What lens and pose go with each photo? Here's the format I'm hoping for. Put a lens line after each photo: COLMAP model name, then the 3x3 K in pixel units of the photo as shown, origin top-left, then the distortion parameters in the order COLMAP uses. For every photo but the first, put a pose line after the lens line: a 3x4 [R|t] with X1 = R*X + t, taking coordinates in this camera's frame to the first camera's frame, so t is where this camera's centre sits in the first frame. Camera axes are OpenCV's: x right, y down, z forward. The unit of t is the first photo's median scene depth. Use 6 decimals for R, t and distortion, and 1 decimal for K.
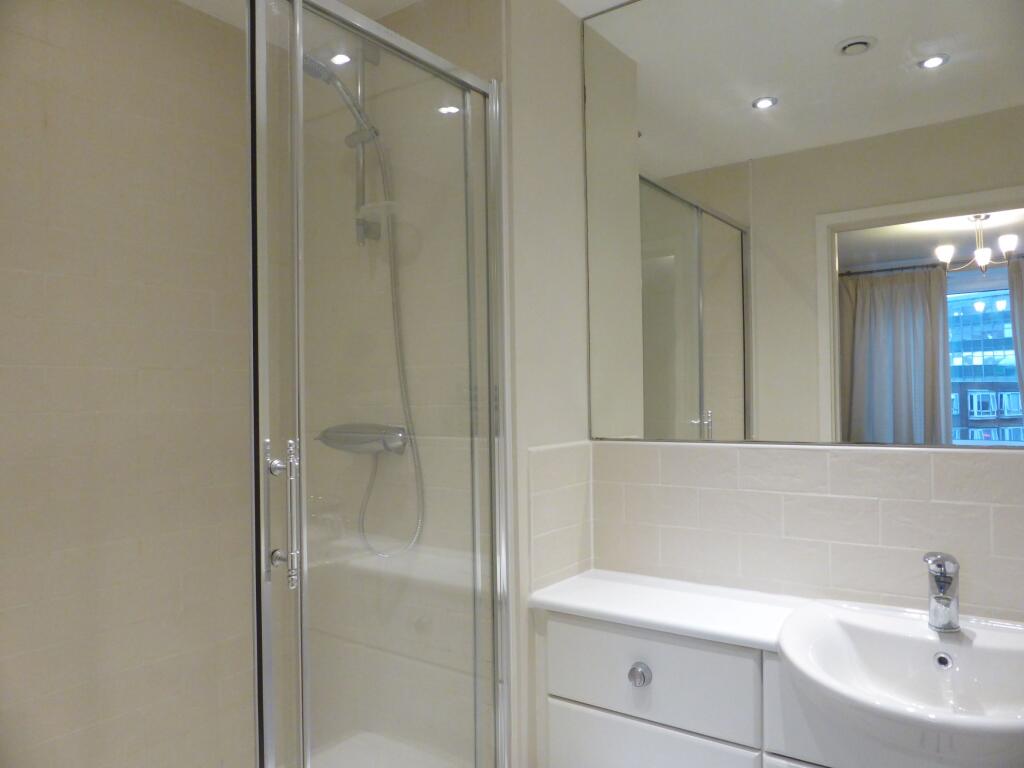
lens RADIAL K [[735.6, 0, 514.0], [0, 735.6, 388.6], [0, 0, 1]] dist [-0.043929, 0.011653]
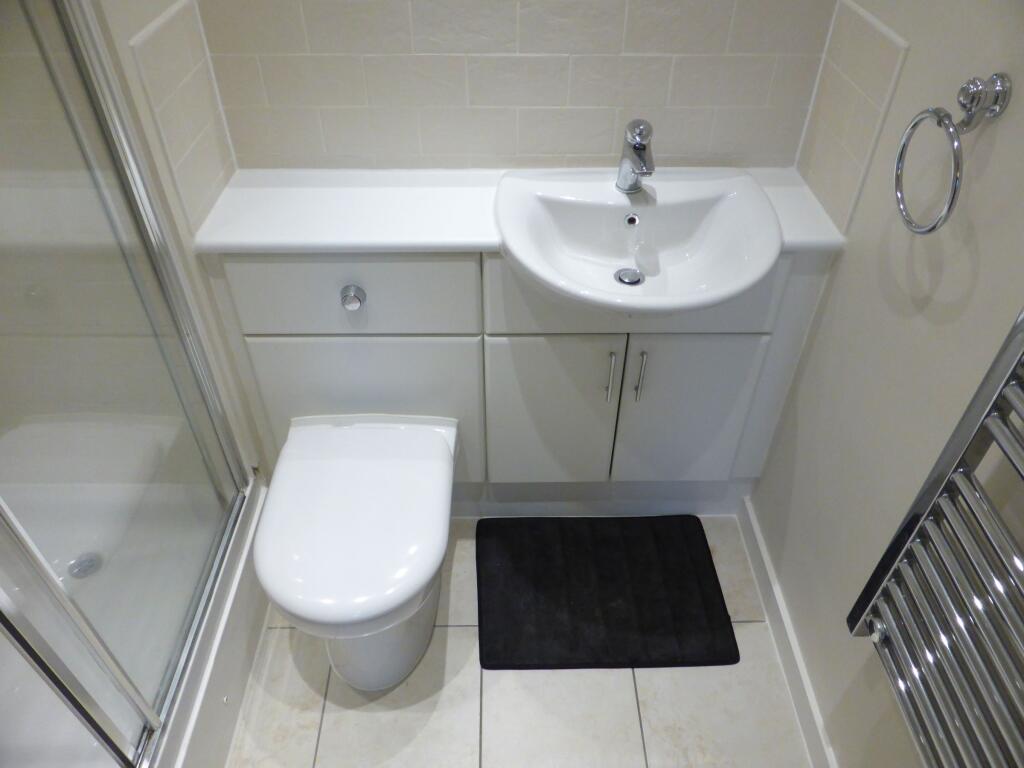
lens RADIAL K [[735.6, 0, 514.0], [0, 735.6, 388.6], [0, 0, 1]] dist [-0.043929, 0.011653]
pose [[0.807363, -0.377638, 0.453380, -0.135542], [-0.023813, 0.746891, 0.664520, -0.152252], [-0.589574, -0.547306, 0.594020, 0.284455]]
